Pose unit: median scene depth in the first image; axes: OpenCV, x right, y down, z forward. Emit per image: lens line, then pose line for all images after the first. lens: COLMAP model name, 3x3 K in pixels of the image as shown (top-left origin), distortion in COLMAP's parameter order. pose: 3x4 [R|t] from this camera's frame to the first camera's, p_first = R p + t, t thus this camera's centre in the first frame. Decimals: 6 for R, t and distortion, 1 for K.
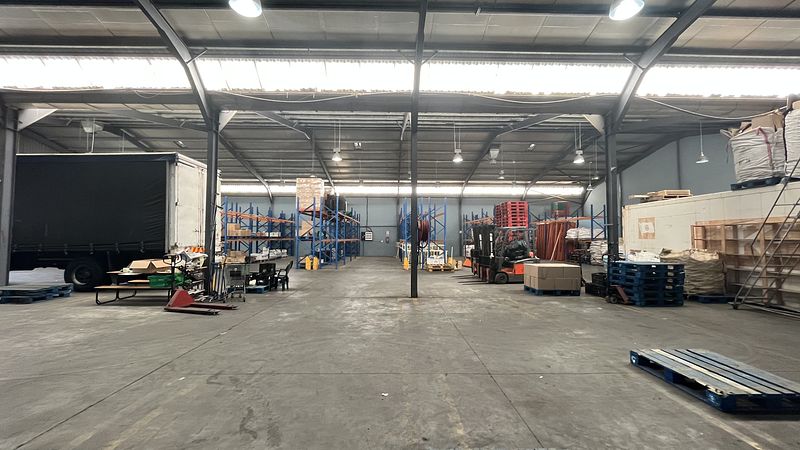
lens RADIAL K [[327.0, 0, 400.0], [0, 327.0, 225.0], [0, 0, 1]] dist [0.001049, 0.000000]
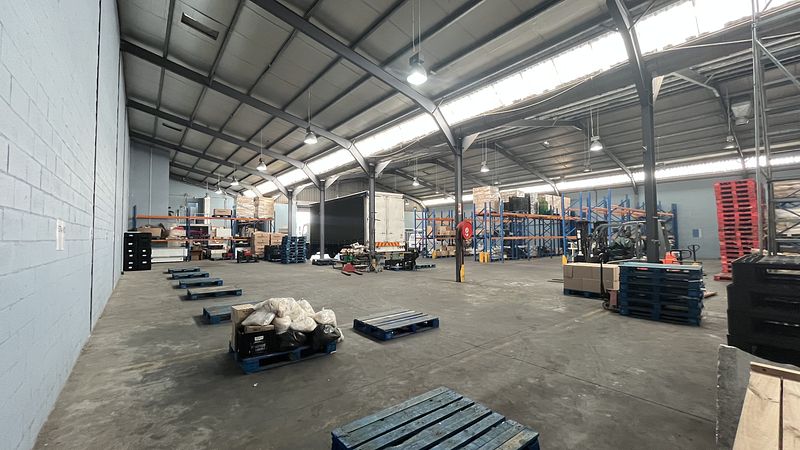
lens RADIAL K [[325.6, 0, 396.8], [0, 325.6, 223.4], [0, 0, 1]] dist [-0.000045, -0.000197]
pose [[0.605031, -0.040315, -0.795181, 0.380742], [0.042876, 0.998918, -0.018021, 0.000487], [0.795047, -0.023192, 0.606105, 0.010180]]
